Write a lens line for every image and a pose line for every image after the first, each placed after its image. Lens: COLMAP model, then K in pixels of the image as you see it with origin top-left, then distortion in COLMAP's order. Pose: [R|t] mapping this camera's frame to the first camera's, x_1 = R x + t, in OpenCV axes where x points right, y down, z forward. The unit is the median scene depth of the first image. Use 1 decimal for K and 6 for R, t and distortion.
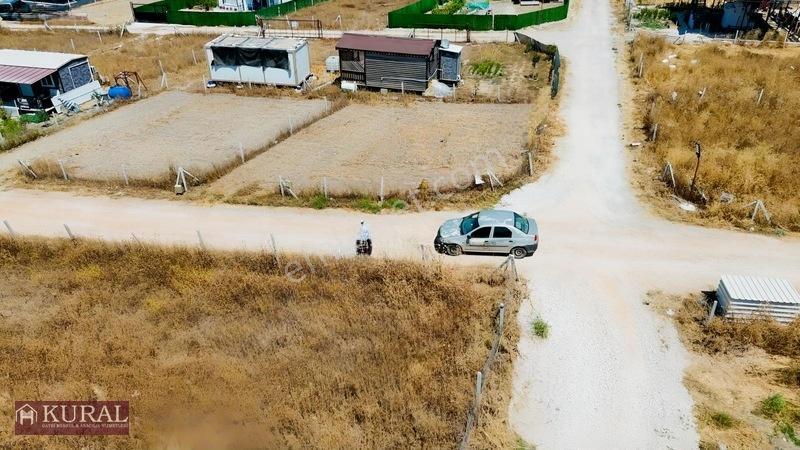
lens RADIAL K [[594.4, 0, 402.6], [0, 594.4, 225.1], [0, 0, 1]] dist [0.061706, -0.061682]
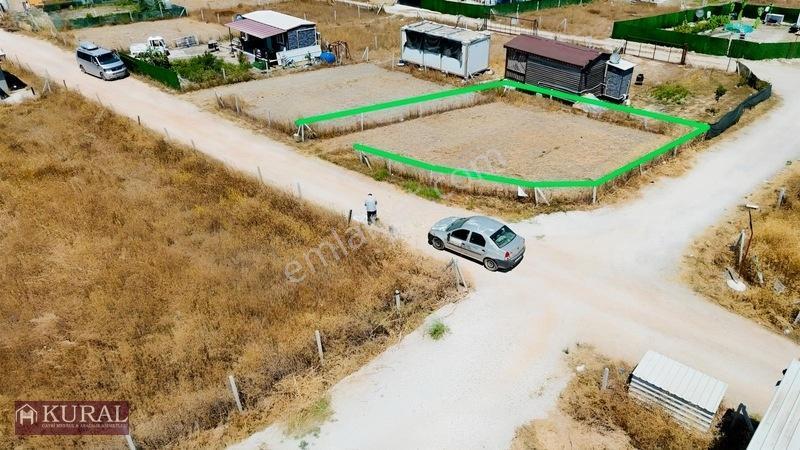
lens RADIAL K [[594.4, 0, 402.6], [0, 594.4, 225.1], [0, 0, 1]] dist [0.061706, -0.061682]
pose [[0.849333, 0.280873, -0.446927, 0.293069], [-0.280168, 0.957447, 0.069284, -0.026019], [0.447369, 0.066369, 0.891883, 0.030088]]
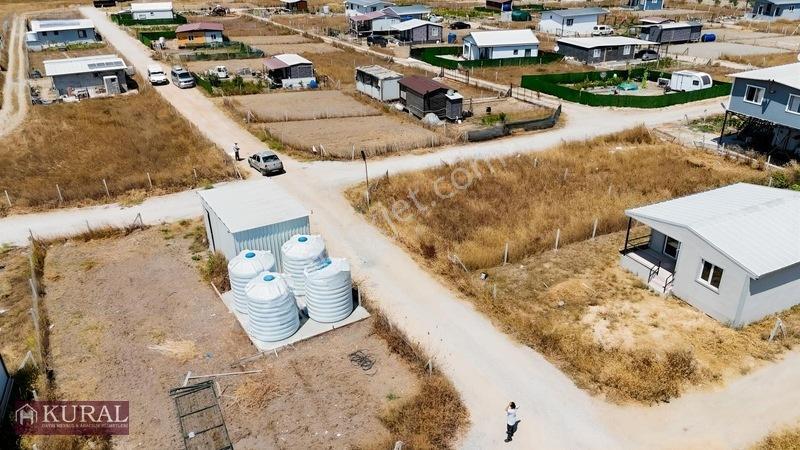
lens RADIAL K [[594.4, 0, 402.6], [0, 594.4, 225.1], [0, 0, 1]] dist [0.061706, -0.061682]
pose [[0.656509, 0.335360, -0.675670, 1.113080], [-0.395568, 0.915752, 0.070171, -0.067818], [0.642279, 0.221205, 0.733857, -0.058694]]
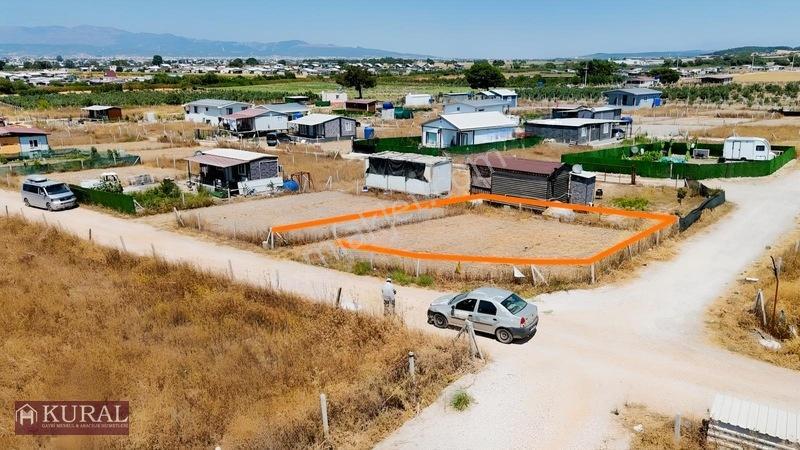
lens RADIAL K [[592.0, 0, 402.9], [0, 592.0, 227.8], [0, 0, 1]] dist [0.069318, -0.070245]
pose [[0.900065, 0.121649, -0.418430, 0.242219], [-0.234011, 0.944967, -0.228642, 0.077818], [0.367589, 0.303710, 0.878999, 0.076247]]
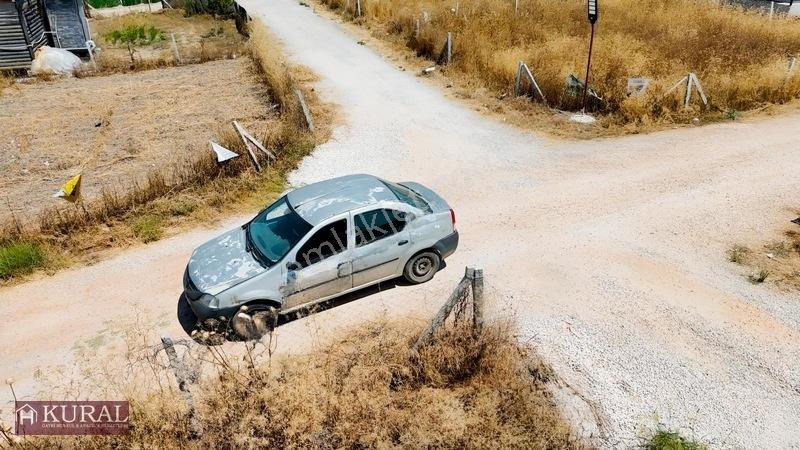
lens RADIAL K [[594.4, 0, 402.6], [0, 594.4, 225.1], [0, 0, 1]] dist [0.061706, -0.061682]
pose [[0.821003, -0.264168, 0.506132, -0.000653], [0.303043, 0.952959, 0.005812, 0.008696], [-0.483859, 0.148608, 0.862436, 0.400692]]
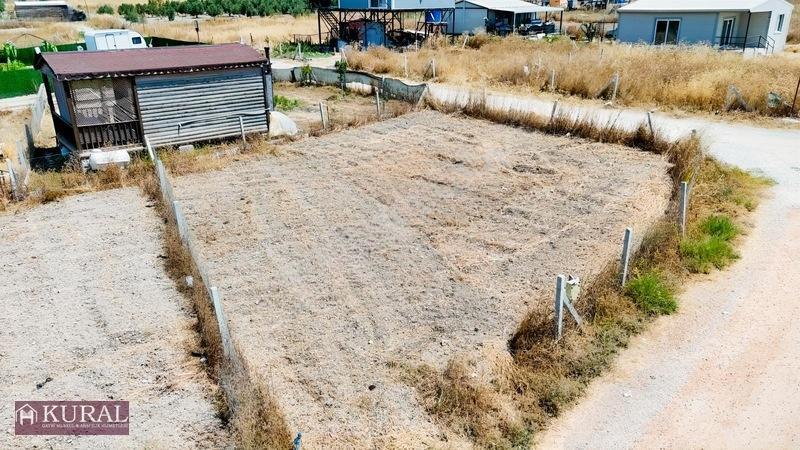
lens RADIAL K [[594.4, 0, 402.6], [0, 594.4, 225.1], [0, 0, 1]] dist [0.061706, -0.061682]
pose [[0.554996, -0.295044, 0.777772, -0.350050], [0.441865, 0.896737, 0.024870, -0.108235], [-0.704794, 0.329868, 0.628055, 0.612782]]
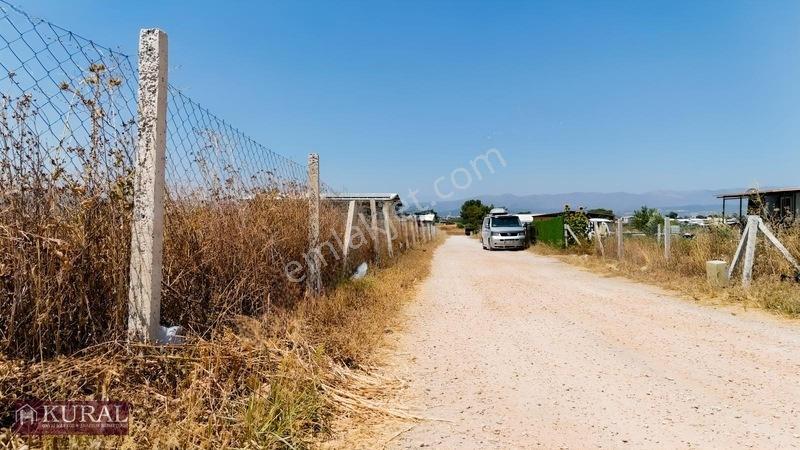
lens RADIAL K [[594.4, 0, 402.6], [0, 594.4, 225.1], [0, 0, 1]] dist [0.061706, -0.061682]
pose [[0.109782, 0.014846, -0.993845, -0.058390], [-0.526033, 0.849250, -0.045421, 0.014564], [0.843349, 0.527782, 0.101041, 0.610965]]
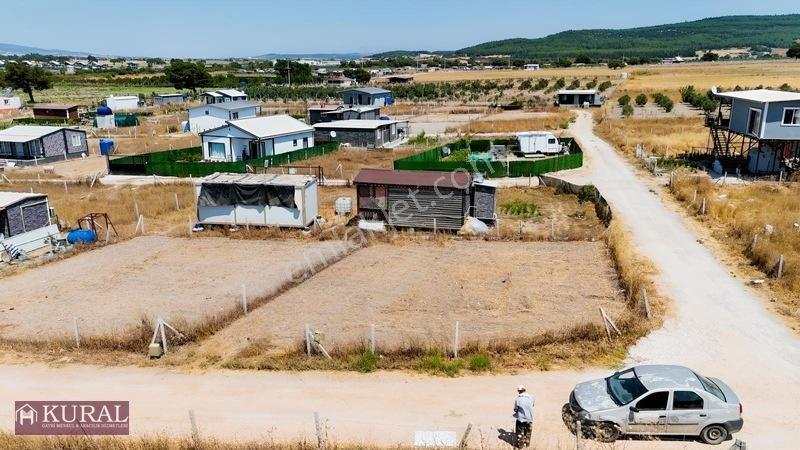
lens RADIAL K [[592.0, 0, 402.9], [0, 592.0, 227.8], [0, 0, 1]] dist [0.069318, -0.070245]
pose [[0.997877, -0.008628, 0.064547, -0.099187], [0.026497, 0.959219, -0.281418, 0.004689], [-0.059486, 0.282531, 0.957412, 0.213424]]
